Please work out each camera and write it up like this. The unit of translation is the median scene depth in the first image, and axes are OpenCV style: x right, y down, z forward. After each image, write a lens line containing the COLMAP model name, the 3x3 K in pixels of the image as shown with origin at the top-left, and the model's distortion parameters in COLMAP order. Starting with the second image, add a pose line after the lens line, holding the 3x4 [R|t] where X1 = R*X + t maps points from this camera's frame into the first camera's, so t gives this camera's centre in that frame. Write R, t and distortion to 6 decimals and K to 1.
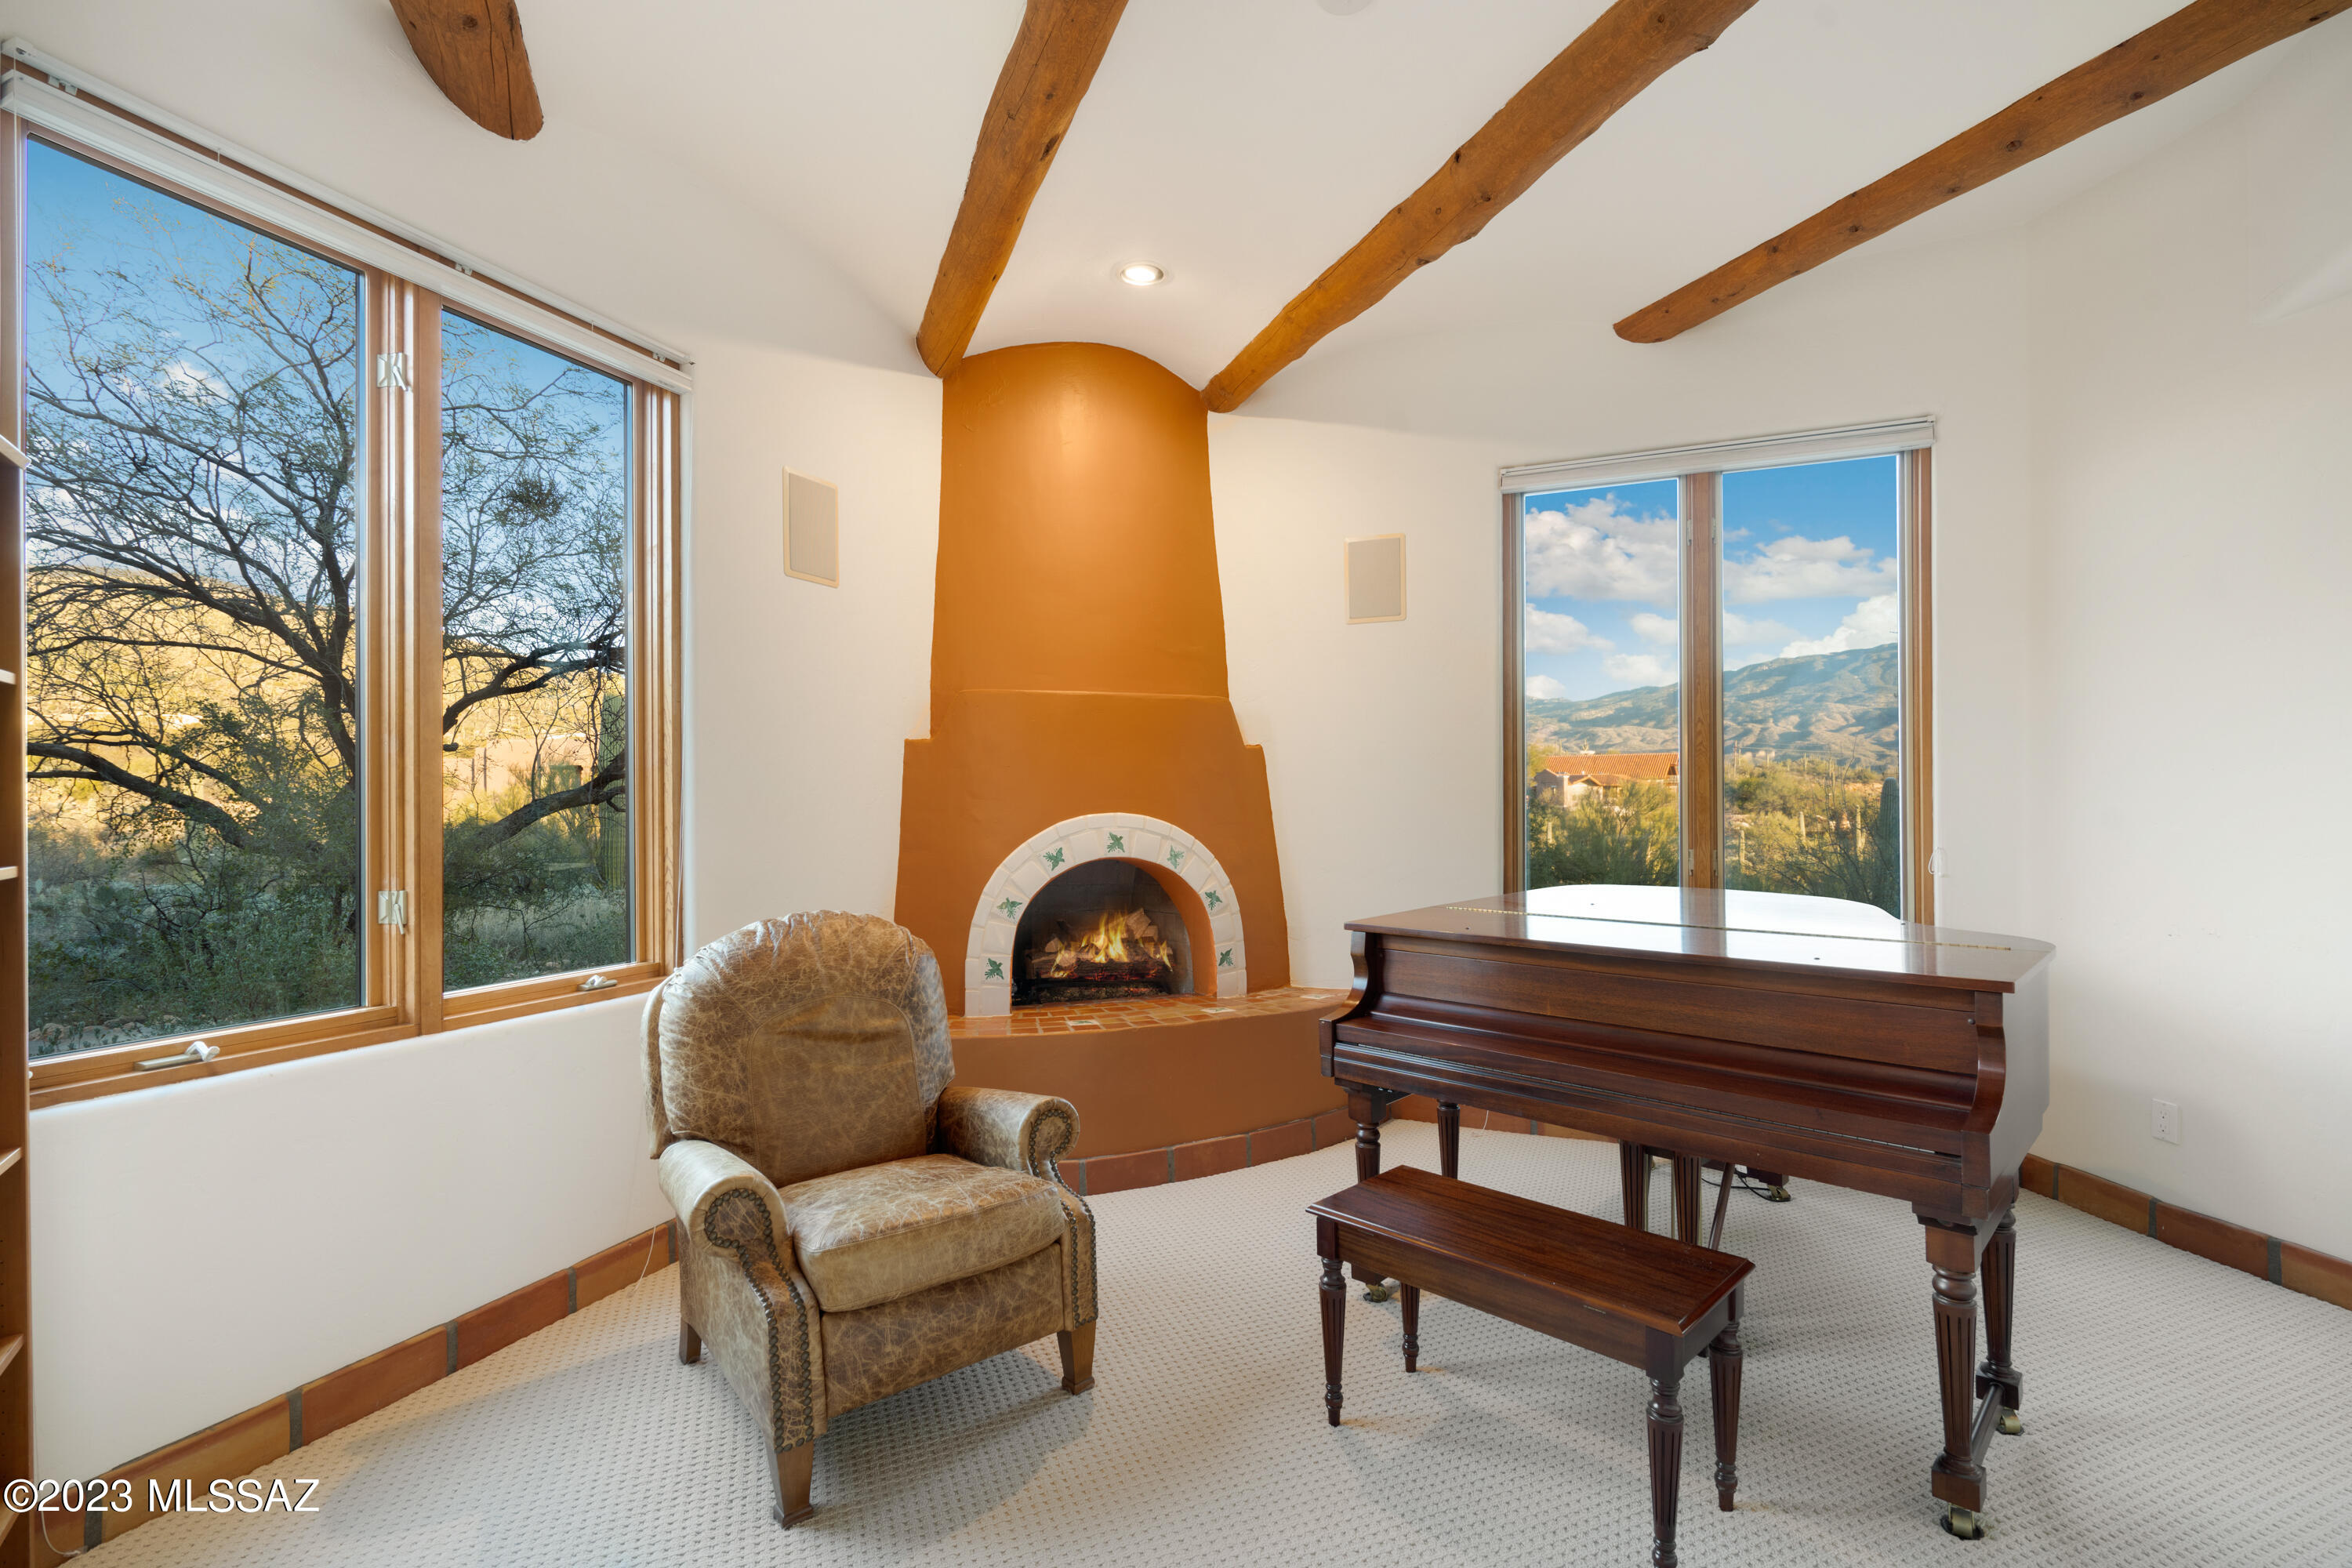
lens RADIAL K [[1084.0, 0, 1186.2], [0, 1084.0, 772.1], [0, 0, 1]] dist [-0.005113, 0.000406]
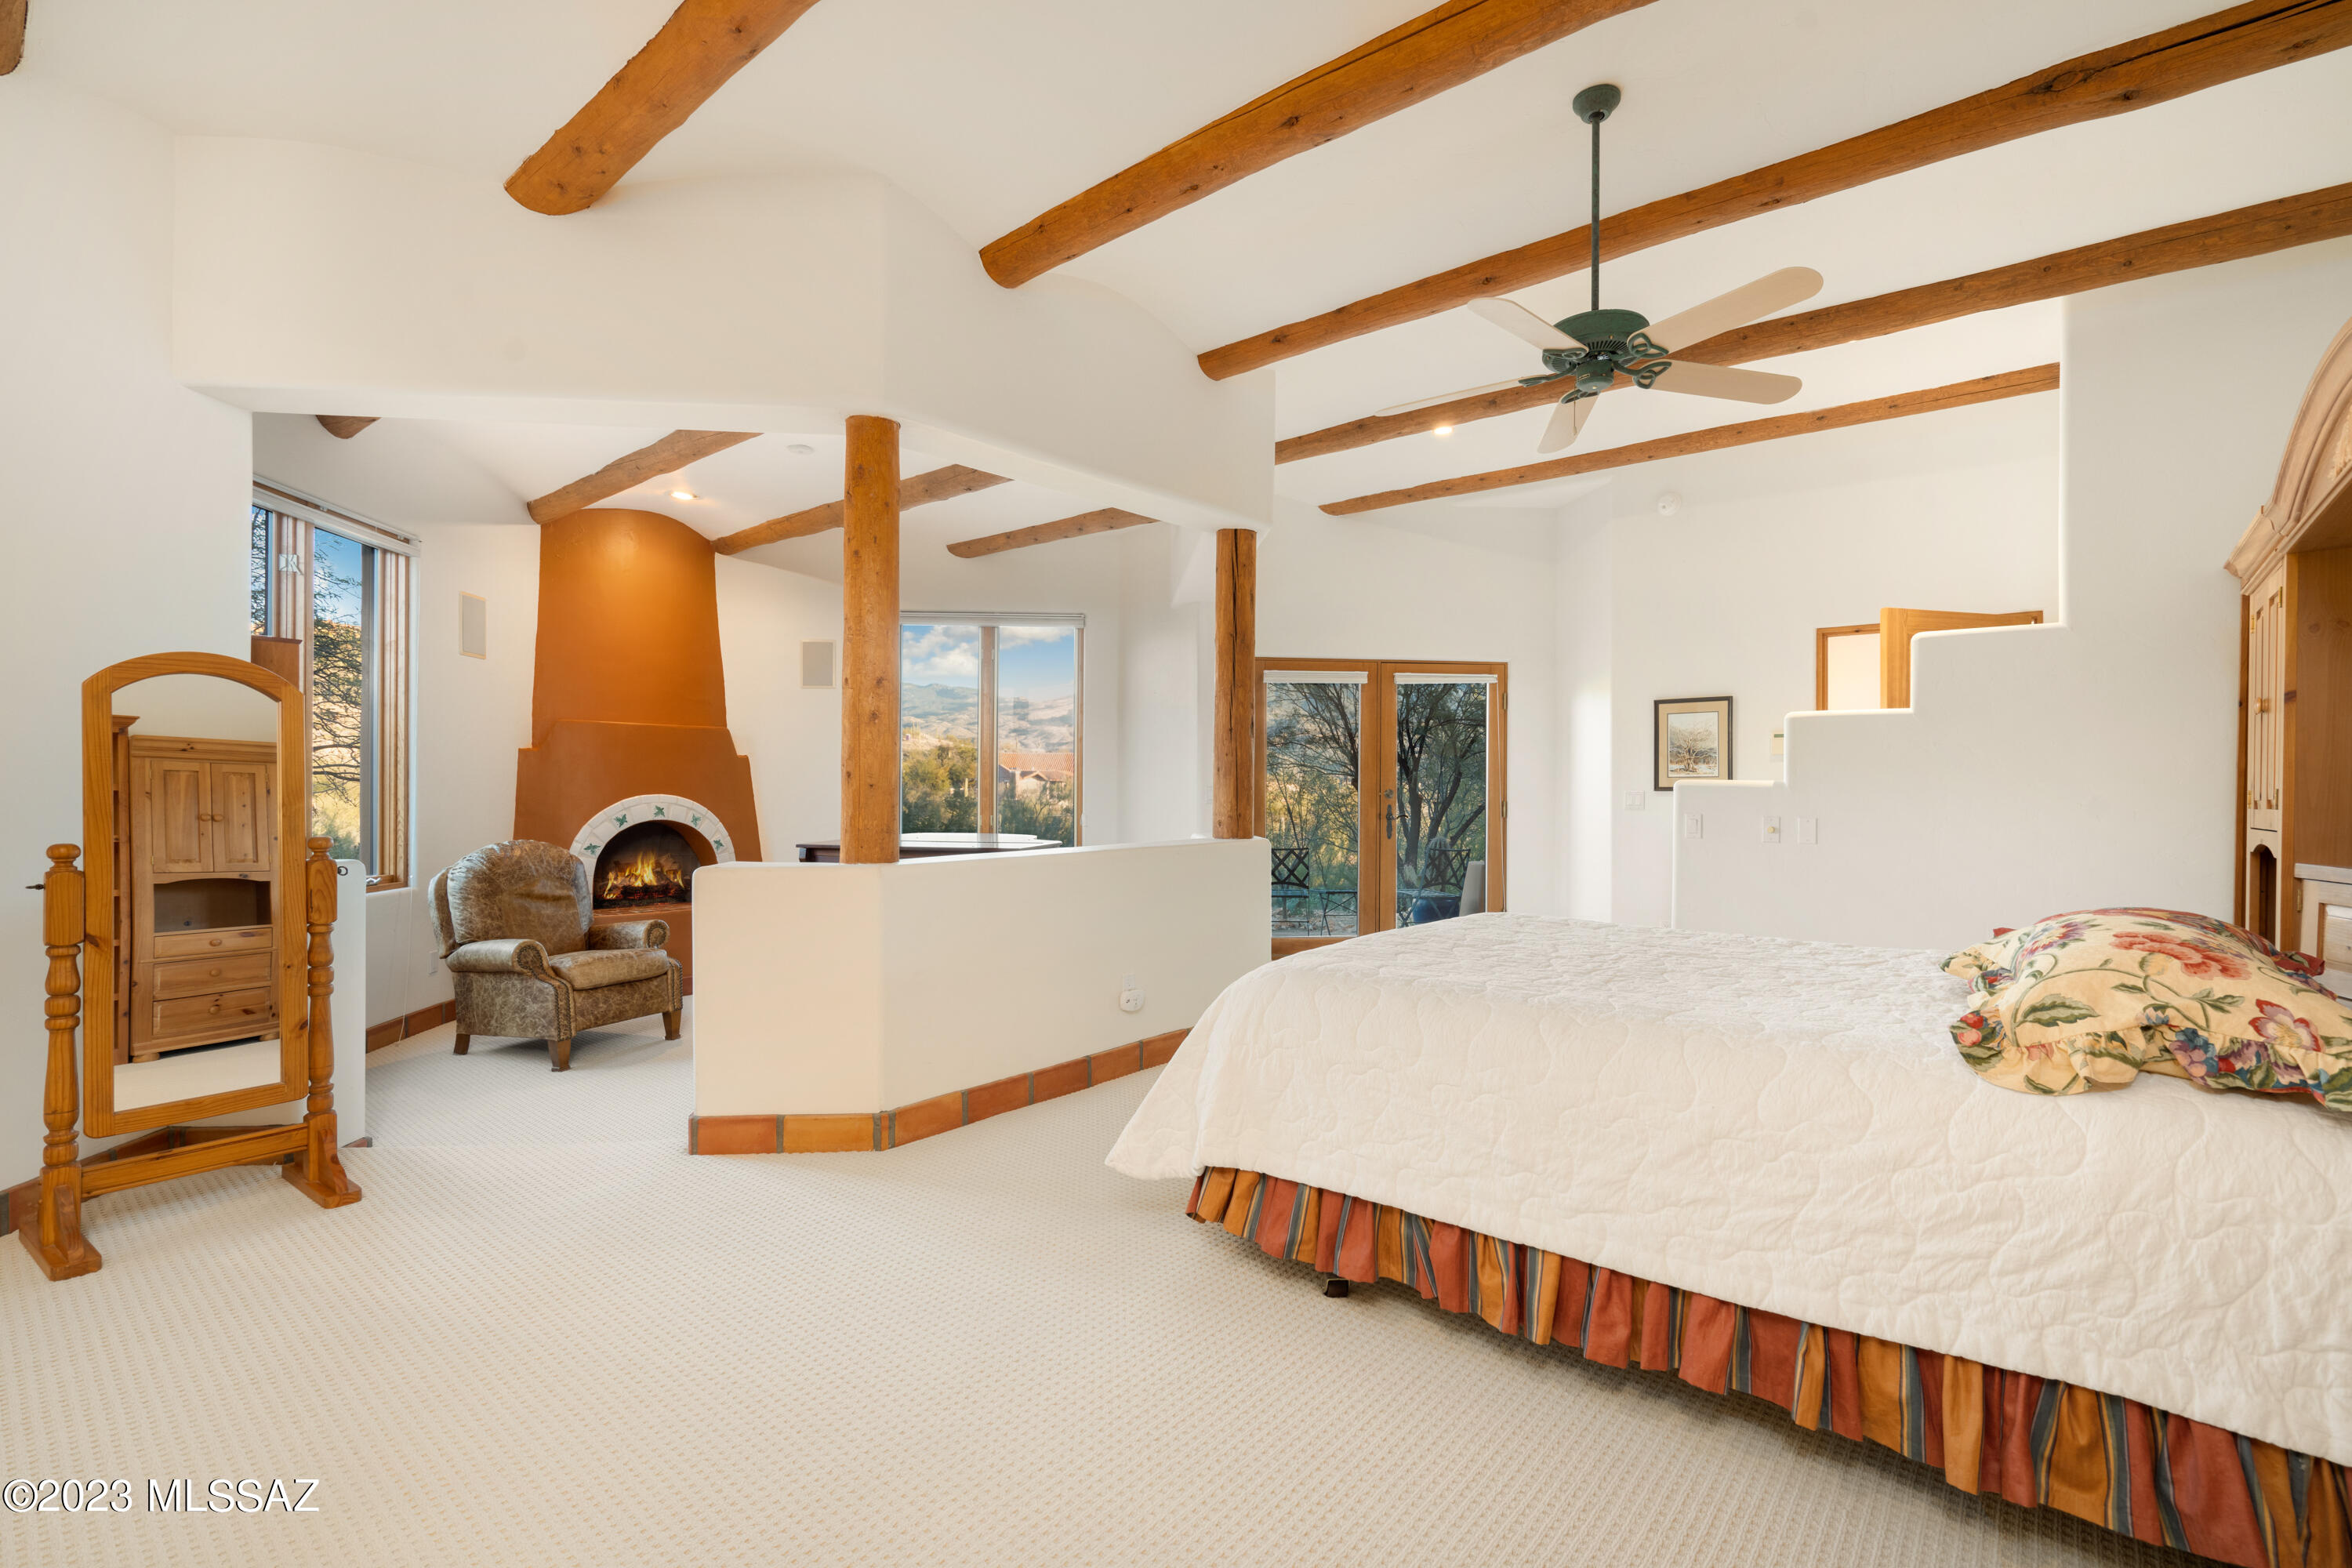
lens RADIAL K [[1084.0, 0, 1186.2], [0, 1084.0, 772.1], [0, 0, 1]] dist [-0.005113, 0.000406]
pose [[0.884691, 0.012878, 0.465999, -0.129135], [-0.015697, 0.999874, 0.002169, -0.015318], [-0.465913, -0.009233, 0.884782, -0.943571]]
